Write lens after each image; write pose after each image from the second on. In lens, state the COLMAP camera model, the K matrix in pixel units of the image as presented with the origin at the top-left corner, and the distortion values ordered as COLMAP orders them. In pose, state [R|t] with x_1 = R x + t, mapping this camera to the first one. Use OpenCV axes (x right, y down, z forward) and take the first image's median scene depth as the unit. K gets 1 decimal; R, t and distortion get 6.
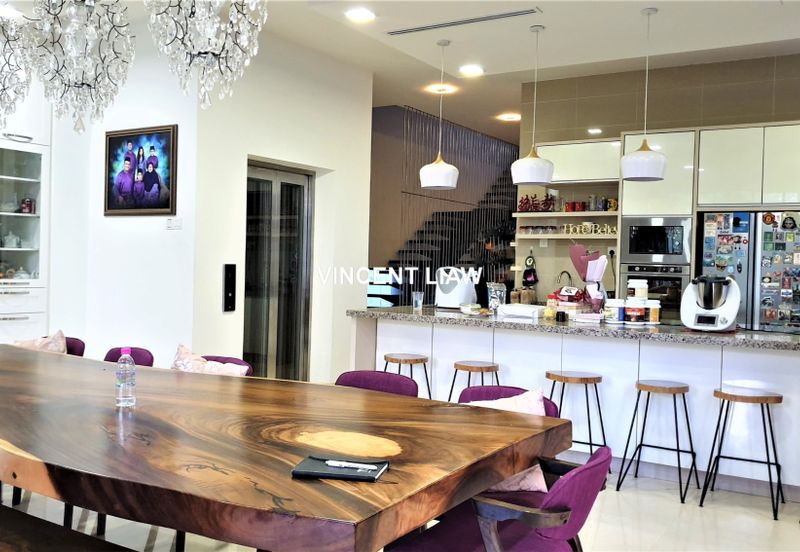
lens RADIAL K [[759.4, 0, 400.0], [0, 759.4, 276.0], [0, 0, 1]] dist [0.108100, -0.275512]
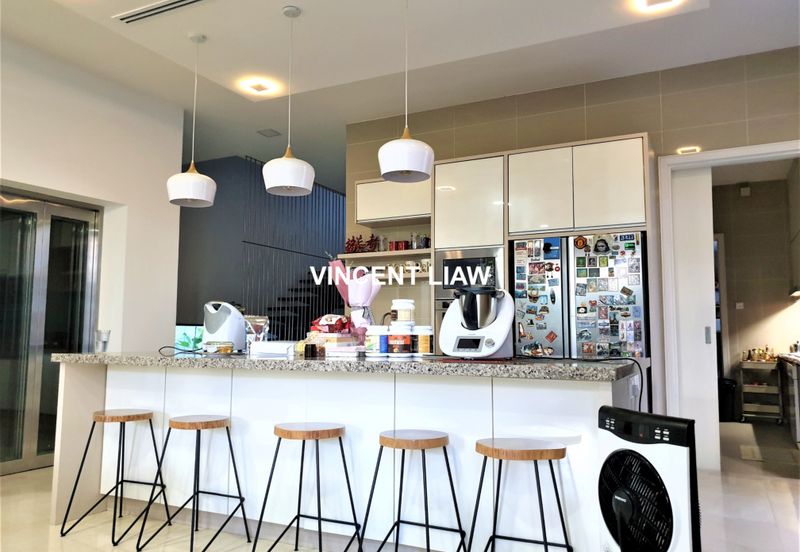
lens RADIAL K [[621.4, 0, 400.0], [0, 621.4, 276.0], [0, 0, 1]] dist [0.075098, -0.000748]
pose [[0.995878, -0.013812, 0.089648, 0.201465], [0.023666, 0.993672, -0.109803, 0.040907], [-0.087564, 0.111472, 0.989902, 0.290277]]
